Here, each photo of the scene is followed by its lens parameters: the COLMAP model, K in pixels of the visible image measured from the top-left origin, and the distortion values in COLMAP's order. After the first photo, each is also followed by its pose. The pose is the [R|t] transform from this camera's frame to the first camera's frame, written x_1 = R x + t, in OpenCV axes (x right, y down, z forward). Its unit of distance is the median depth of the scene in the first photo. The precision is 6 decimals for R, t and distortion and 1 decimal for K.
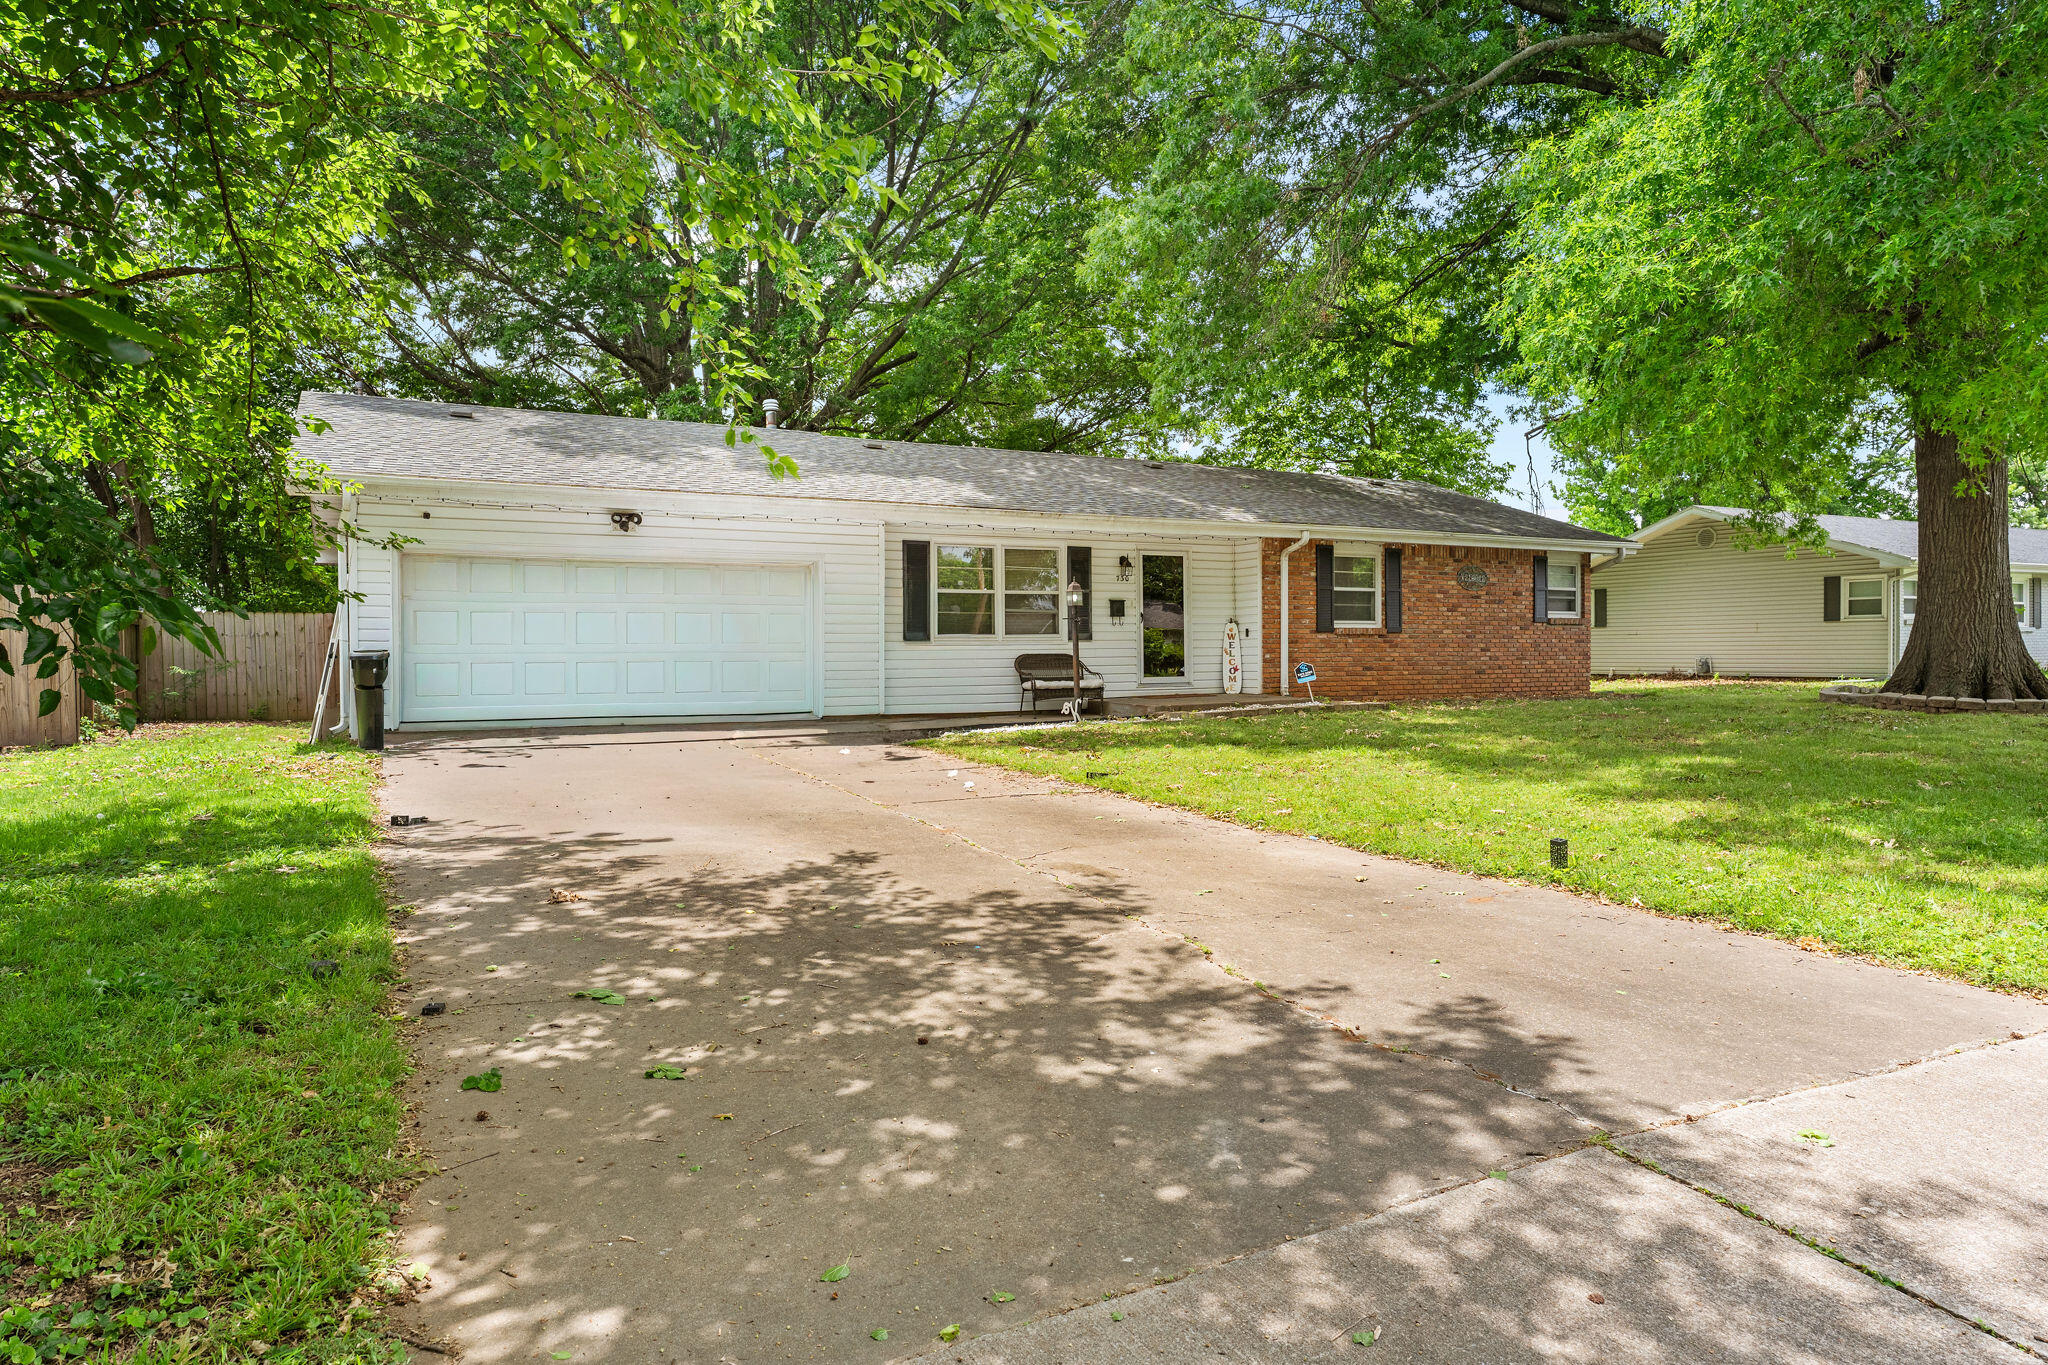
lens RADIAL K [[1265.4, 0, 1031.9], [0, 1265.4, 682.5], [0, 0, 1]] dist [-0.001204, 0.000064]
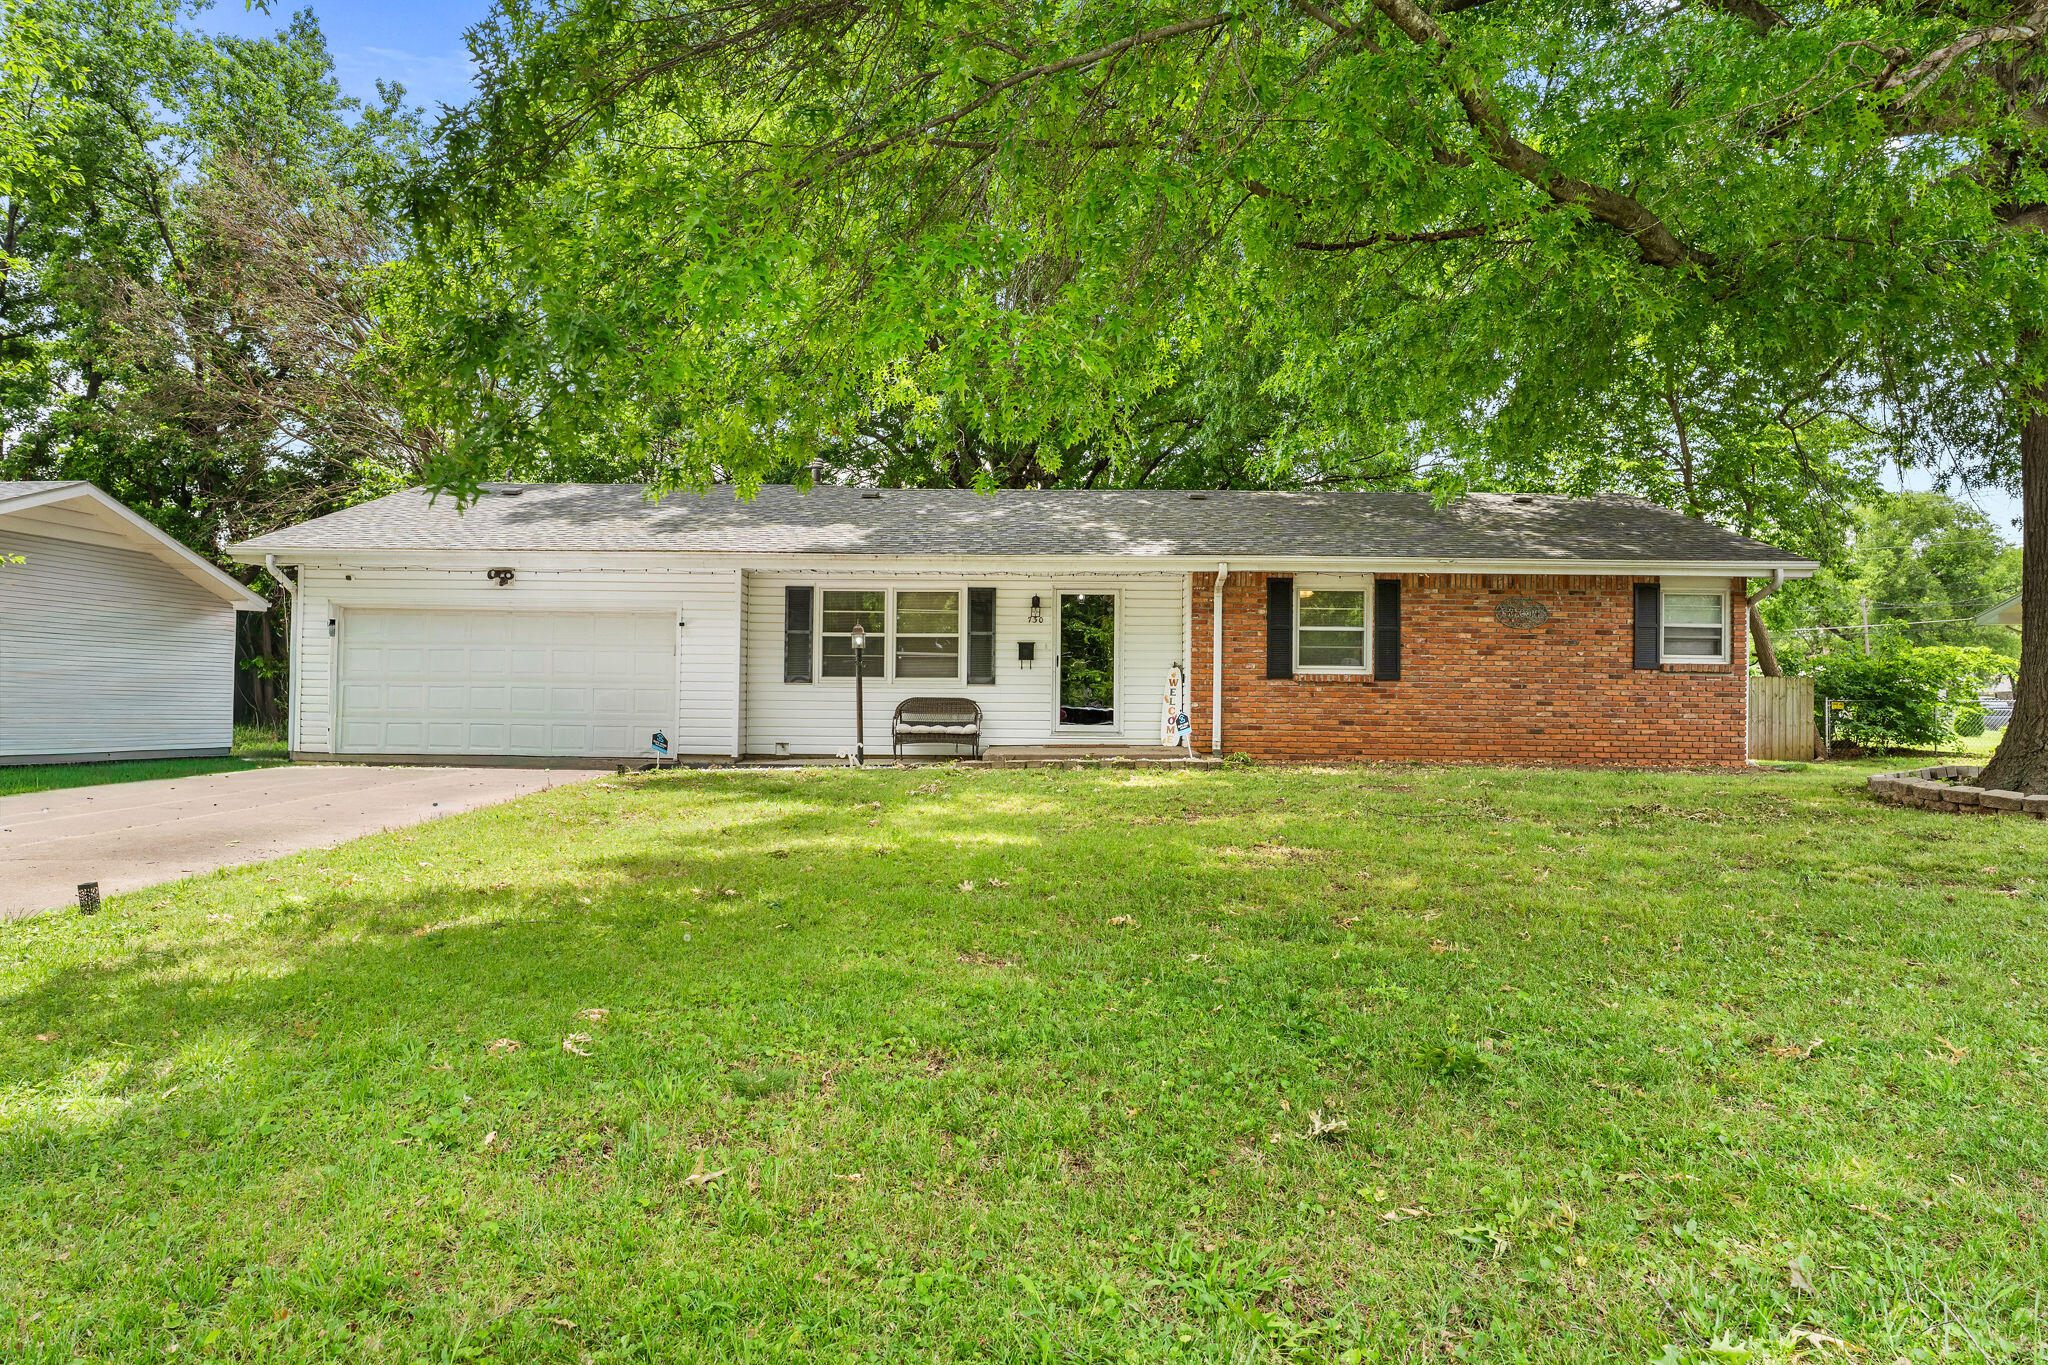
lens RADIAL K [[1265.4, 0, 1016.1], [0, 1265.4, 676.1], [0, 0, 1]] dist [-0.001204, 0.000064]
pose [[0.873094, 0.013070, -0.487376, 0.524317], [-0.028509, 0.999299, -0.024272, -0.016532], [0.486717, 0.035086, 0.872855, 0.165968]]
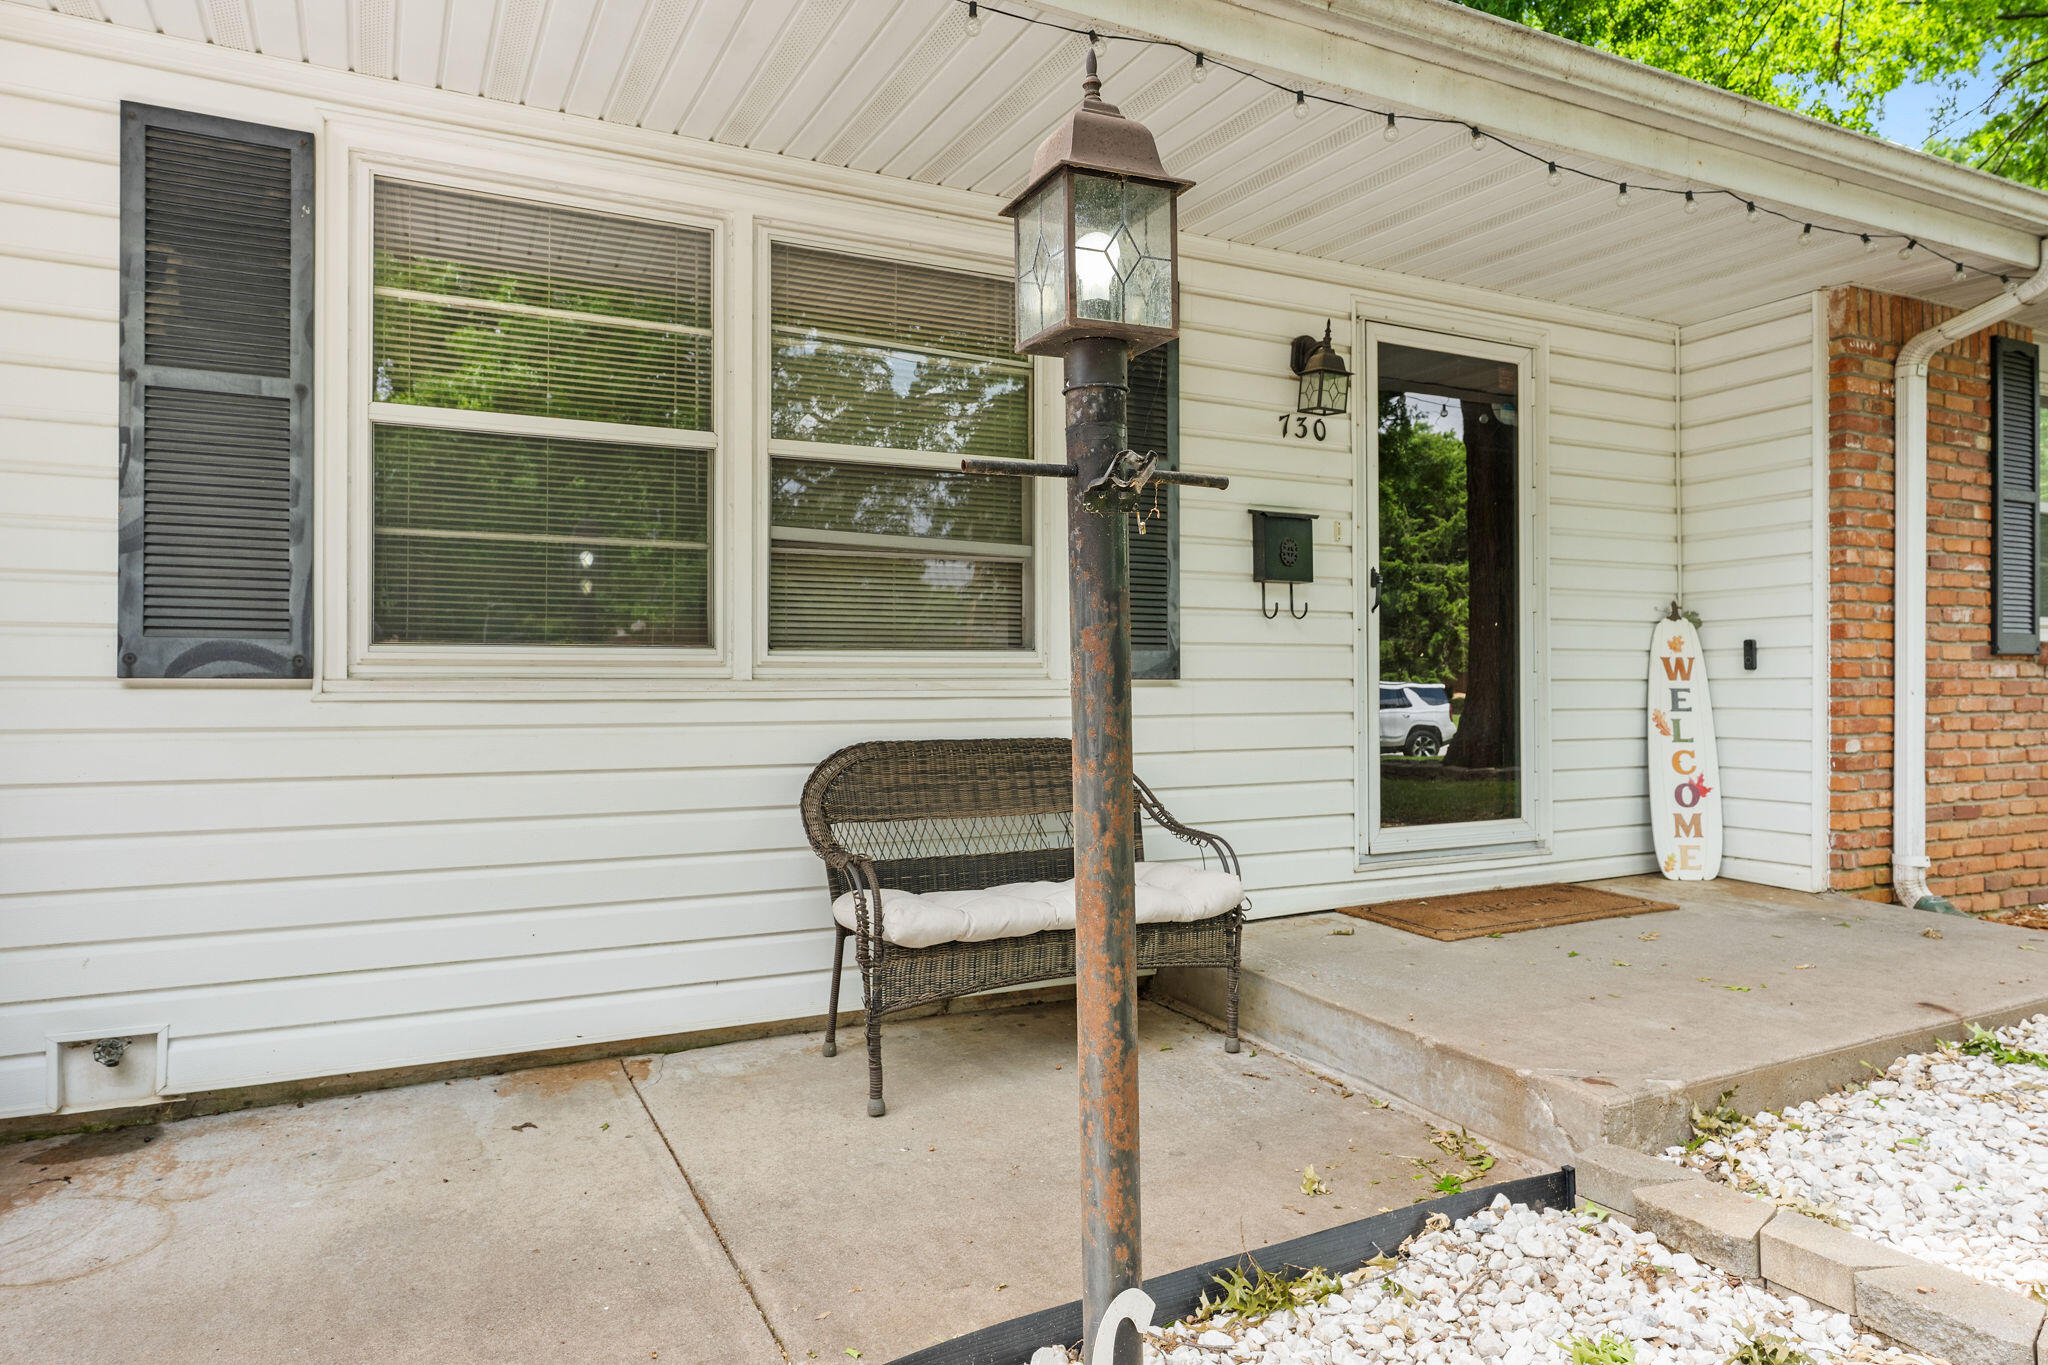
lens RADIAL K [[1265.4, 0, 1029.6], [0, 1265.4, 674.8], [0, 0, 1]] dist [-0.001204, 0.000064]
pose [[0.999414, 0.010932, -0.032428, 0.027311], [-0.011786, 0.999586, -0.026258, -0.027263], [0.032127, 0.026625, 0.999129, 0.757449]]
